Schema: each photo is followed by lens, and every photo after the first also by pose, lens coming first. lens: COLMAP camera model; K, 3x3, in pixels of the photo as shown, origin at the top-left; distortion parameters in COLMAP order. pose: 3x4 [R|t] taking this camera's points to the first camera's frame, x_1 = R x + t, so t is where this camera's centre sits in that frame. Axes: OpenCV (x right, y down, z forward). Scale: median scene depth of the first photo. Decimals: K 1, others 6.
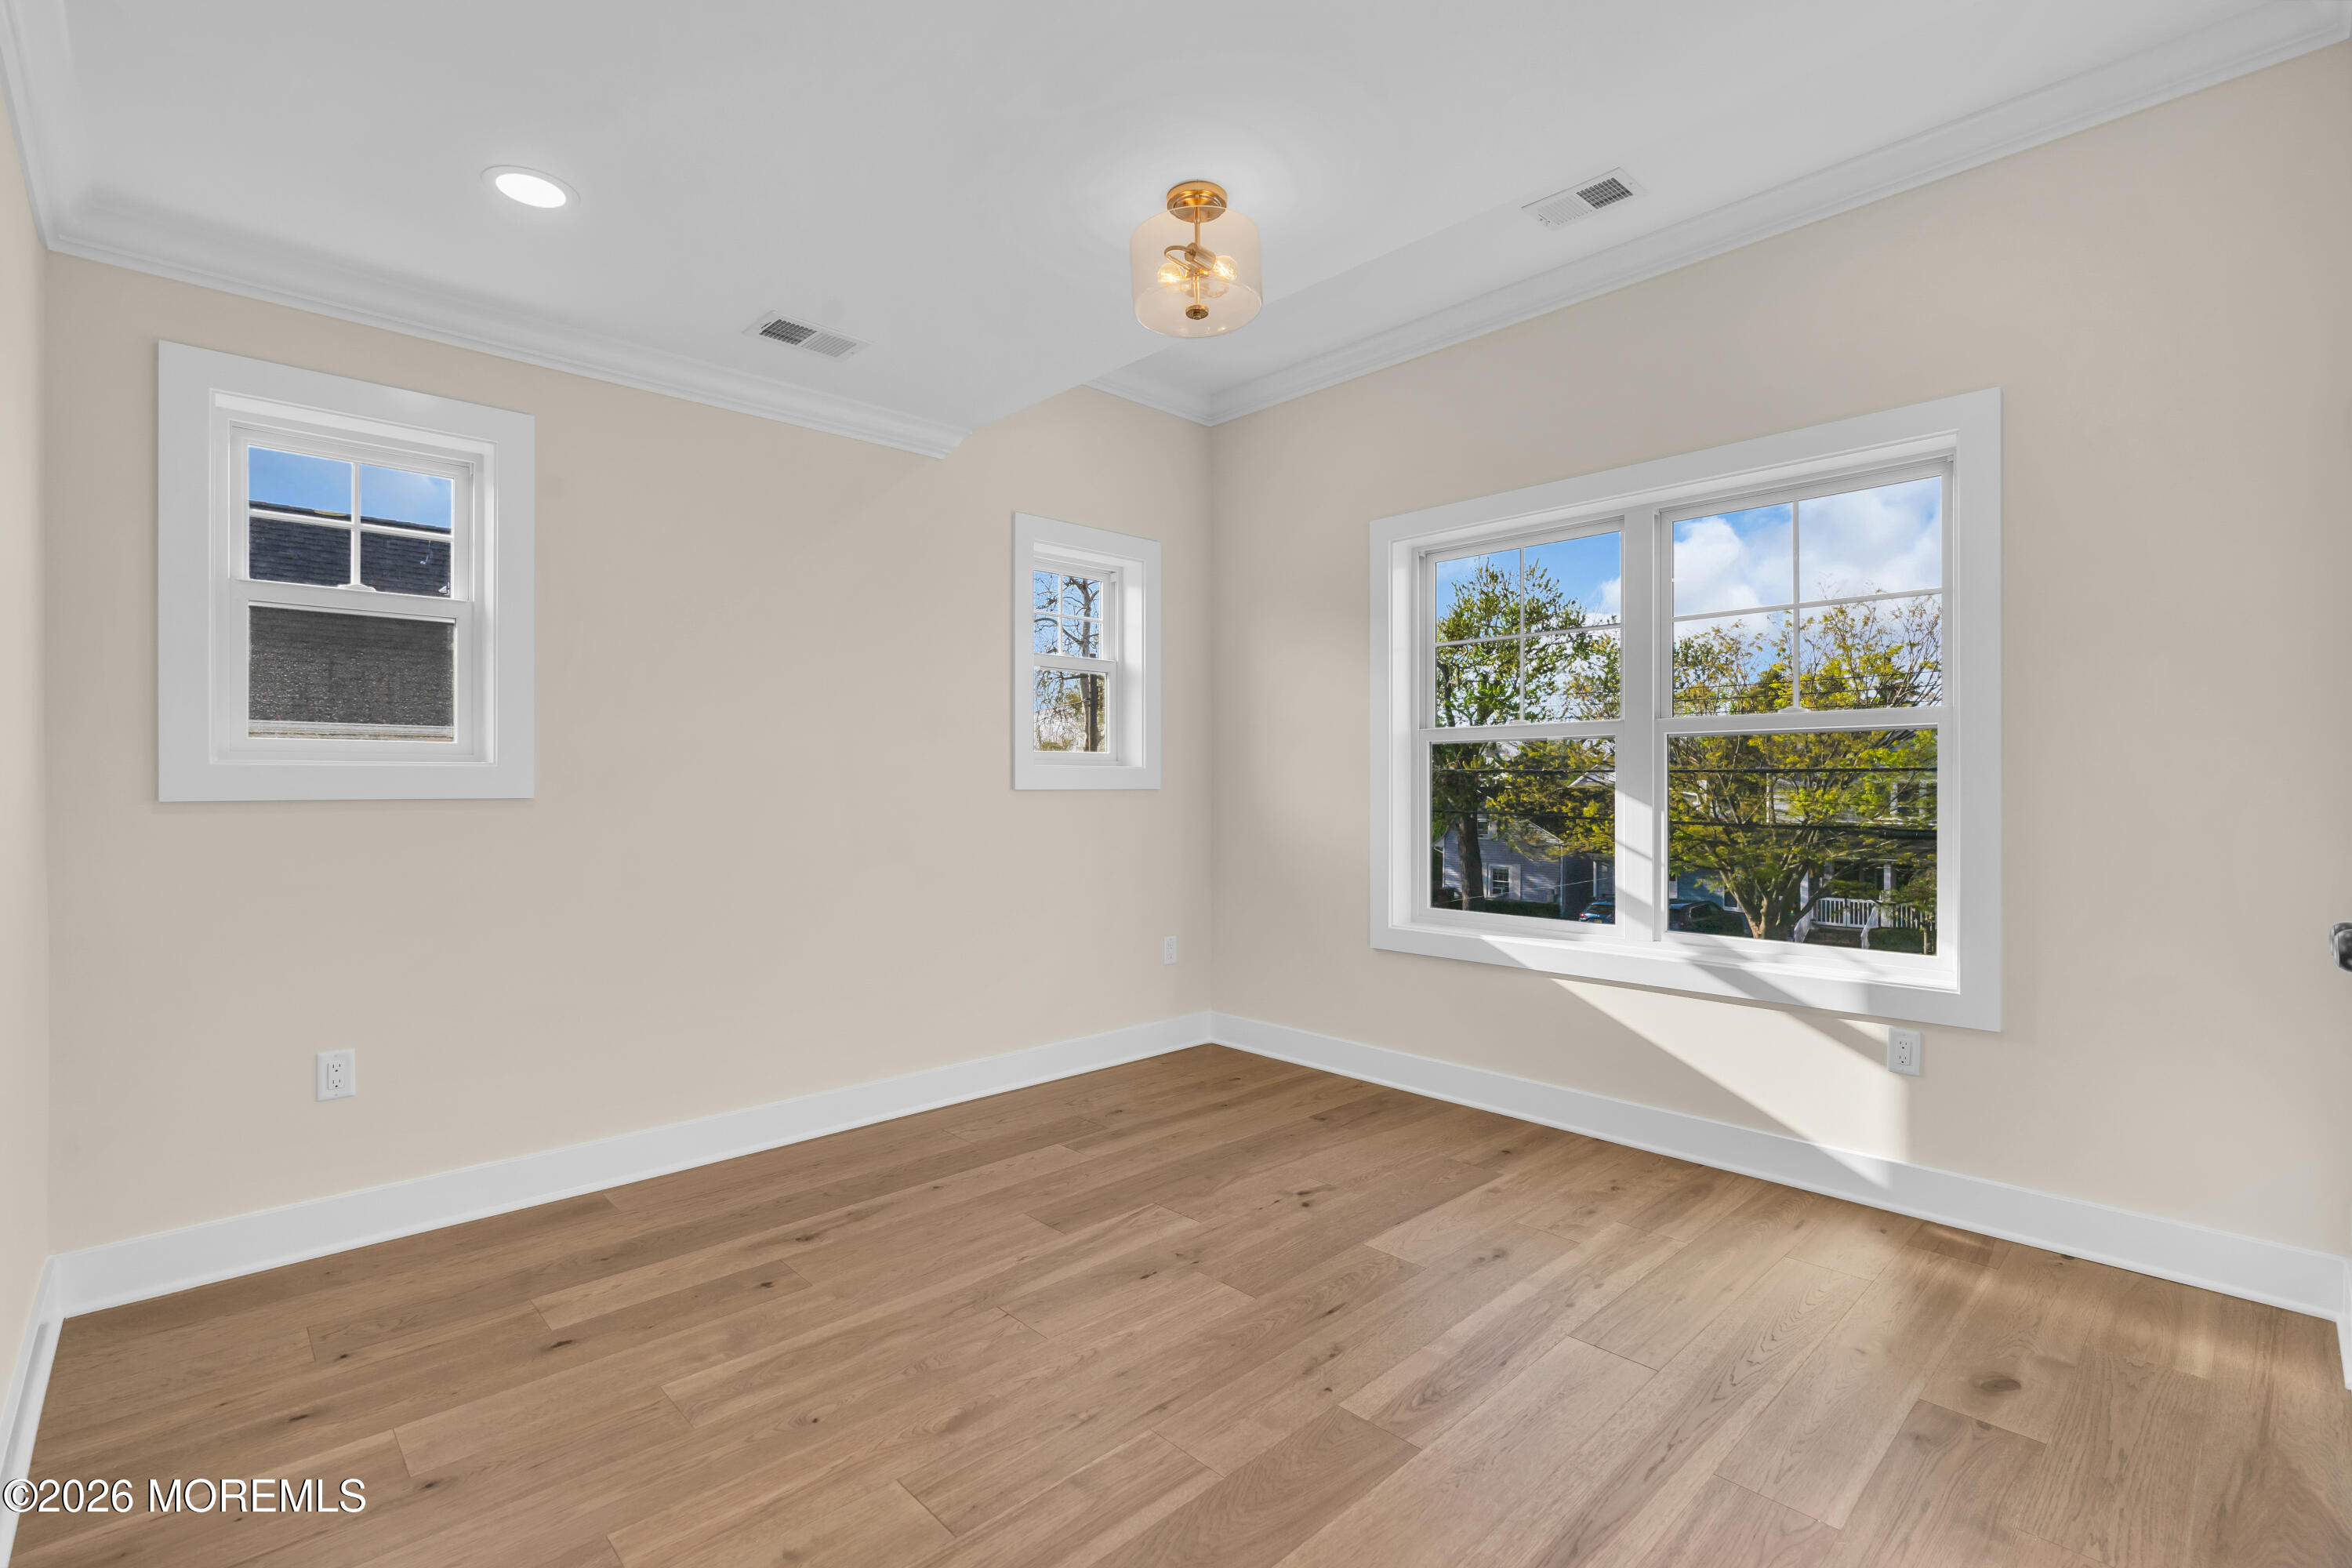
lens RADIAL K [[1059.8, 0, 1176.0], [0, 1059.8, 784.0], [0, 0, 1]] dist [-0.002206, -0.000470]
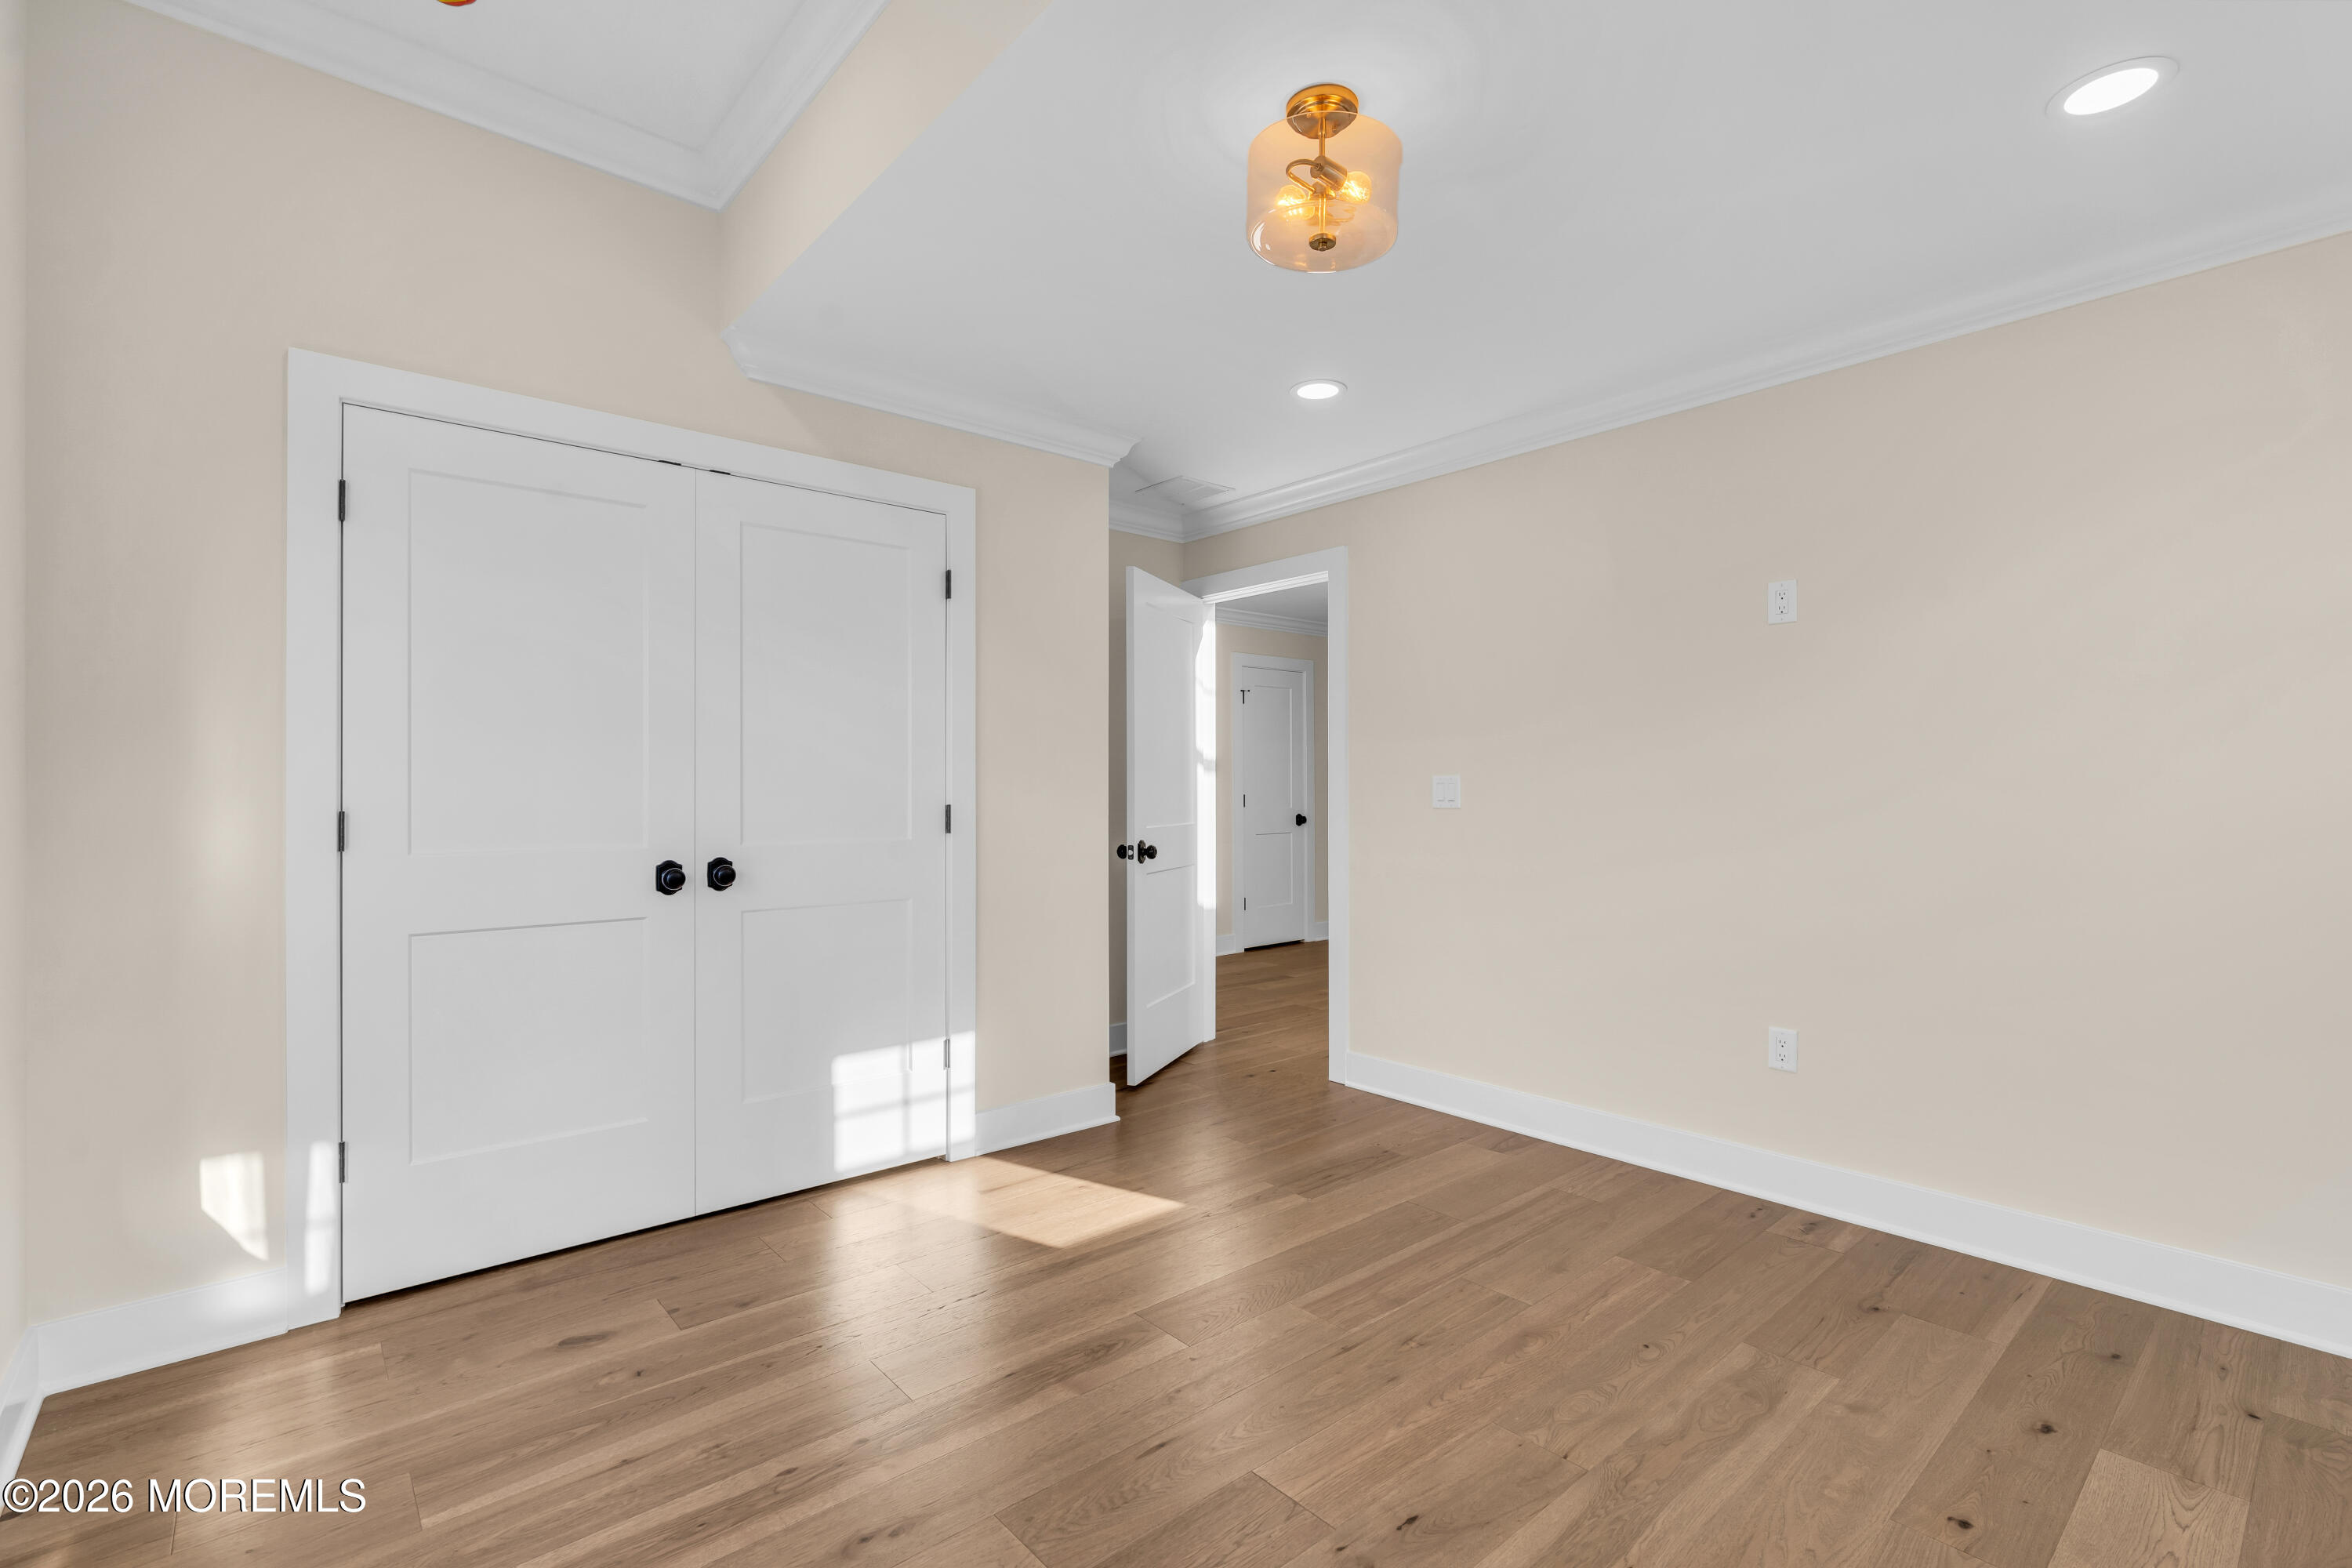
lens RADIAL K [[1059.8, 0, 1176.0], [0, 1059.8, 784.0], [0, 0, 1]] dist [-0.002206, -0.000470]
pose [[-0.998790, 0.001455, 0.049160, 0.103087], [0.001201, 0.999986, -0.005182, -0.003428], [-0.049167, -0.005116, -0.998777, 1.995341]]
